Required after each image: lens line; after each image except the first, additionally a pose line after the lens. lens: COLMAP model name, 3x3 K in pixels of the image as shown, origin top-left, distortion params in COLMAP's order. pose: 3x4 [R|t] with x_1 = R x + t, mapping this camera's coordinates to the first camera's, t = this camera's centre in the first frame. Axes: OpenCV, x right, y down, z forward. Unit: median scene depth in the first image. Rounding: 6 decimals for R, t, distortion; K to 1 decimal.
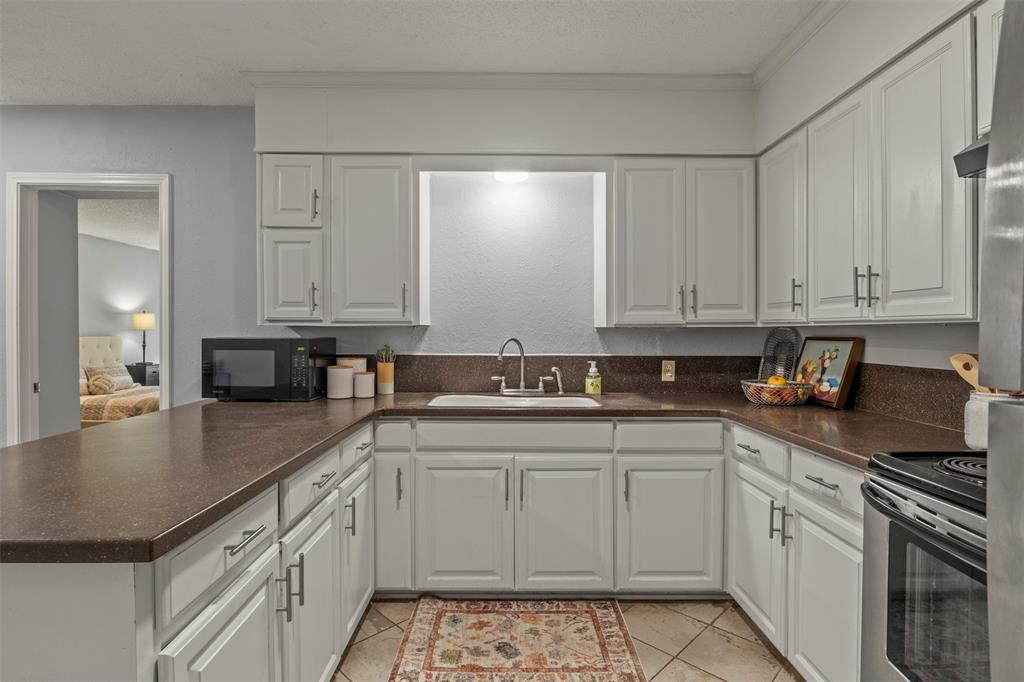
lens RADIAL K [[514.2, 0, 507.7], [0, 514.2, 331.9], [0, 0, 1]] dist [-0.005326, -0.004187]
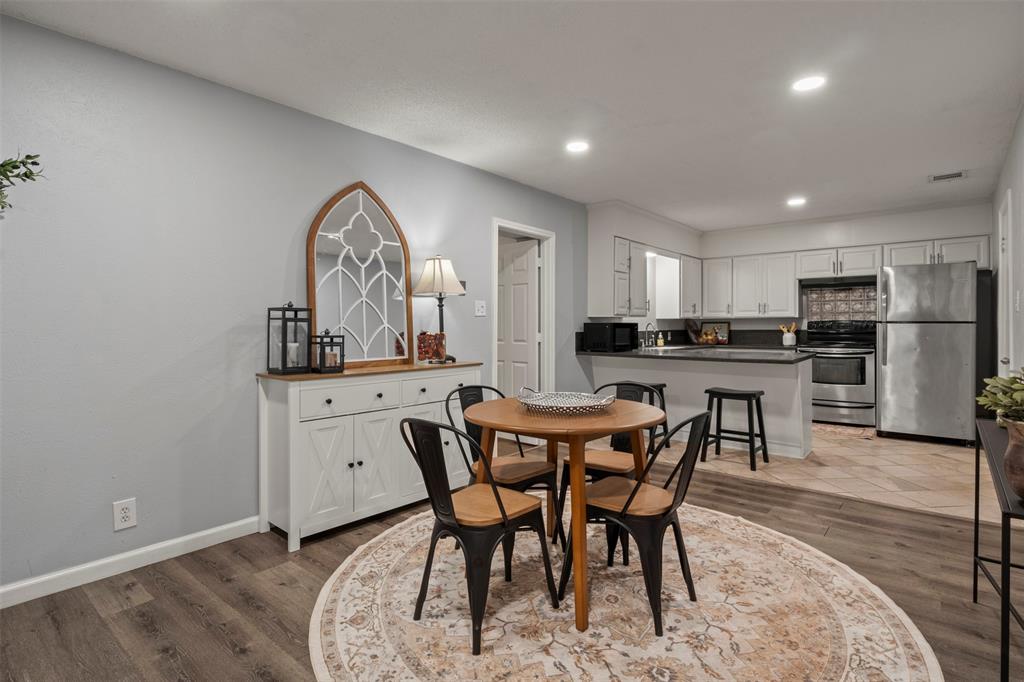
lens RADIAL K [[514.2, 0, 509.1], [0, 514.2, 325.4], [0, 0, 1]] dist [-0.005326, -0.004187]
pose [[0.656597, -0.004346, 0.754229, -2.147198], [0.005570, 0.999984, 0.000913, 0.017166], [-0.754221, 0.003601, 0.656611, -0.065755]]
